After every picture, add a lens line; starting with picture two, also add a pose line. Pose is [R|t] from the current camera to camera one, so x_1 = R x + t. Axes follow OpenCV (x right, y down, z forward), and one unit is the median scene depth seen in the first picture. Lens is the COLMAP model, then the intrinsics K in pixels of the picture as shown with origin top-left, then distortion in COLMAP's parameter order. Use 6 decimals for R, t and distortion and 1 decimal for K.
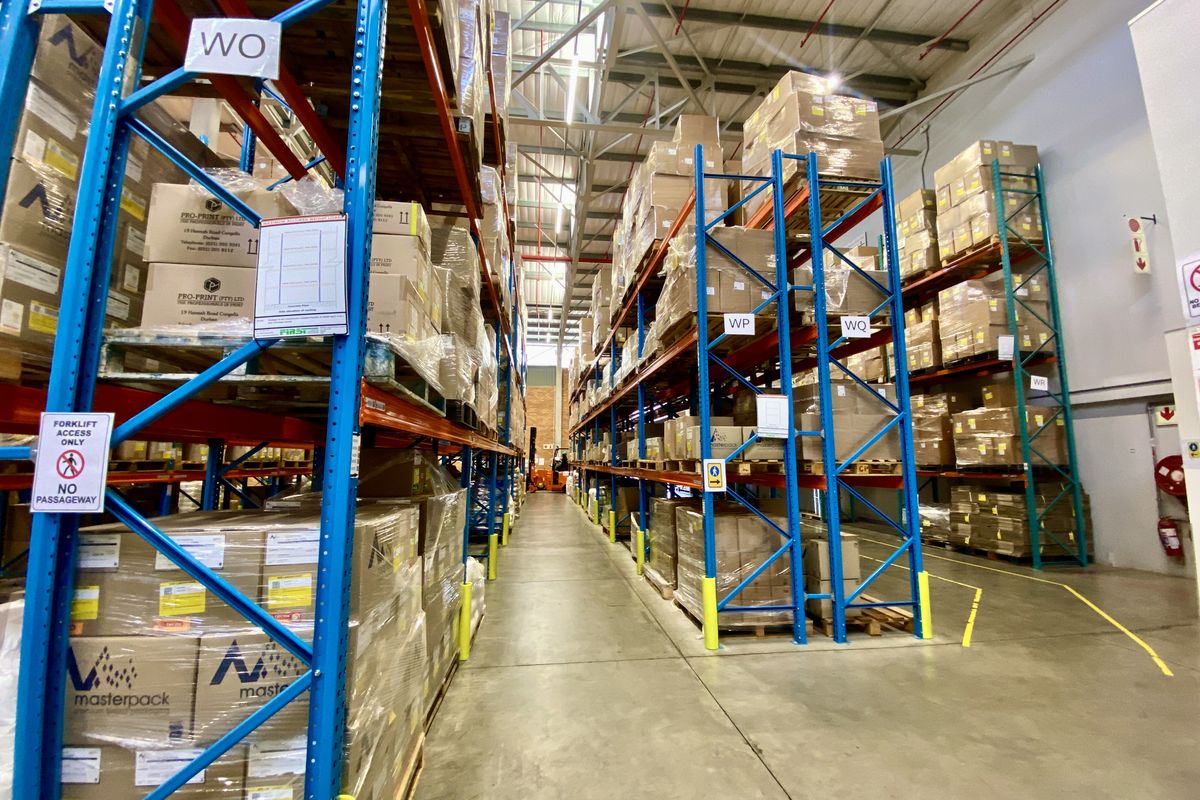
lens RADIAL K [[487.6, 0, 595.7], [0, 487.6, 398.0], [0, 0, 1]] dist [0.017948, -0.018524]
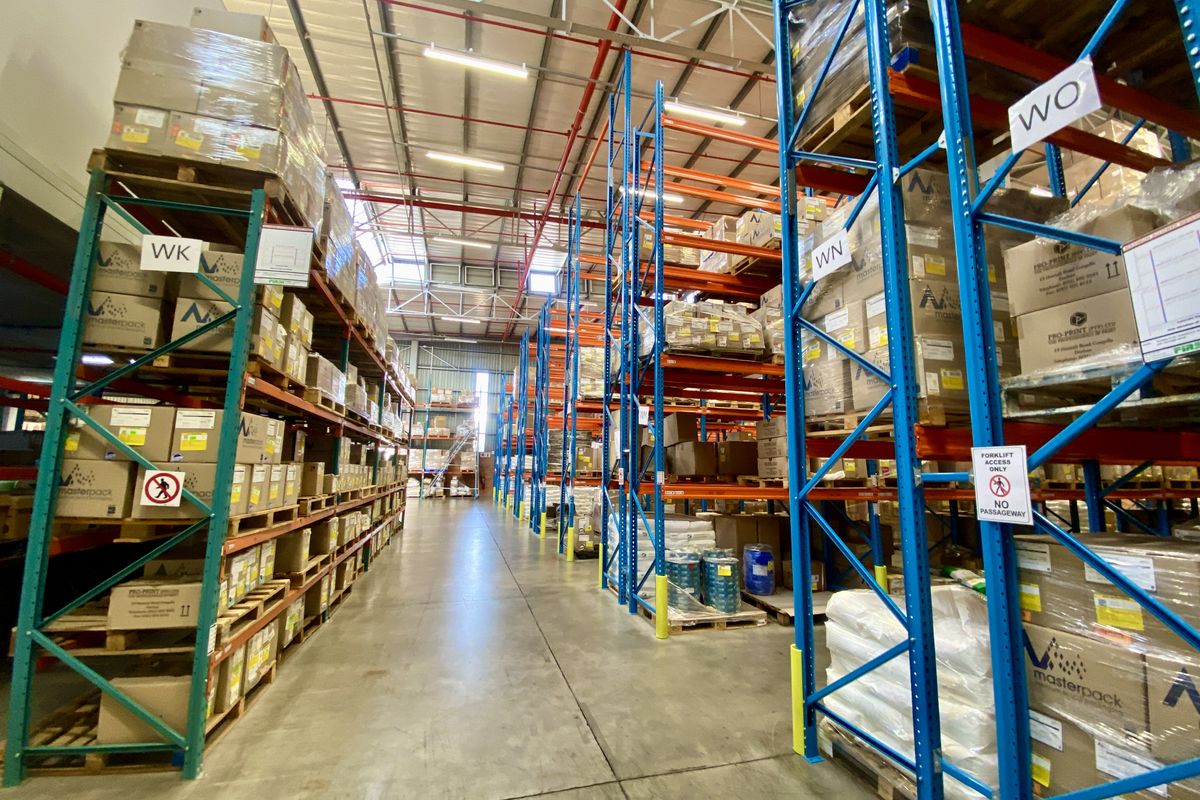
lens RADIAL K [[487.6, 0, 595.7], [0, 487.6, 398.0], [0, 0, 1]] dist [0.017948, -0.018524]
pose [[0.153430, -0.138673, -0.978381, 0.085741], [0.106502, 0.986657, -0.123145, -0.049217], [0.982404, -0.085305, 0.166151, -0.267713]]
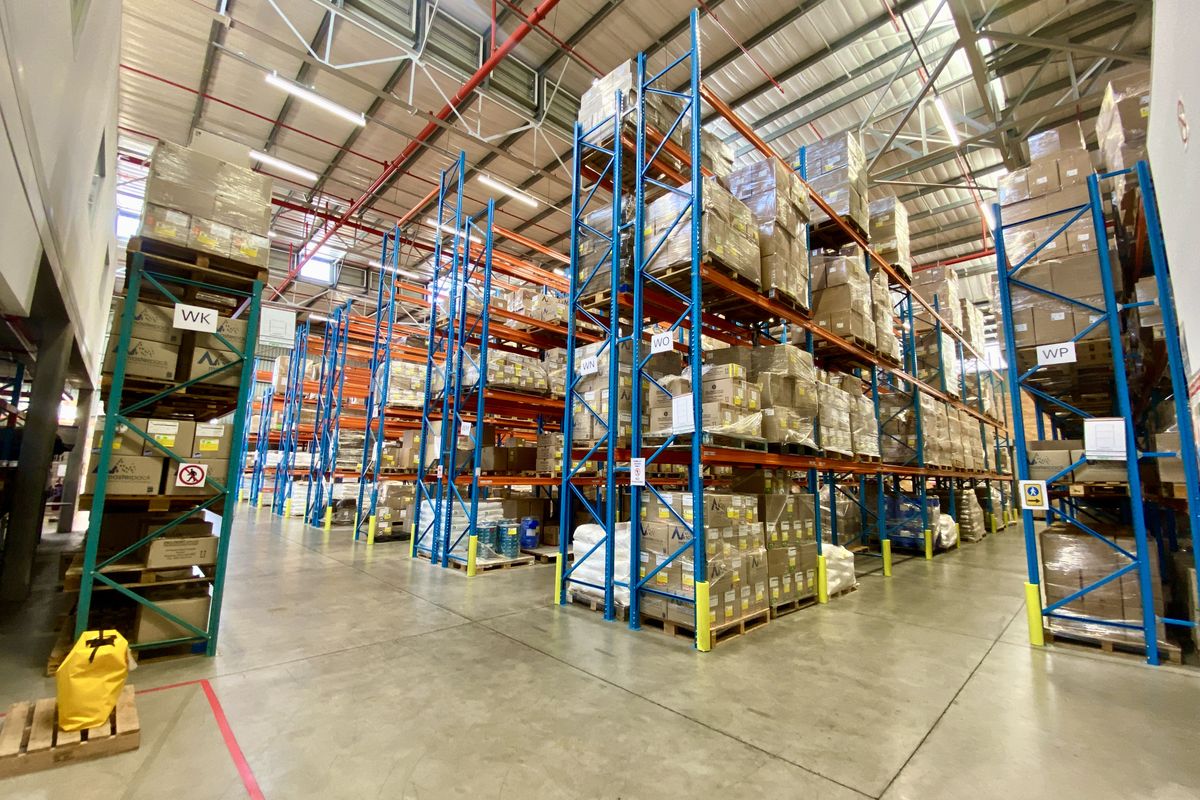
lens RADIAL K [[487.6, 0, 595.7], [0, 487.6, 398.0], [0, 0, 1]] dist [0.017948, -0.018524]
pose [[0.598816, -0.104835, -0.793996, 1.598638], [0.076982, 0.994340, -0.073229, -0.163810], [0.797179, -0.017272, 0.603497, -1.367747]]
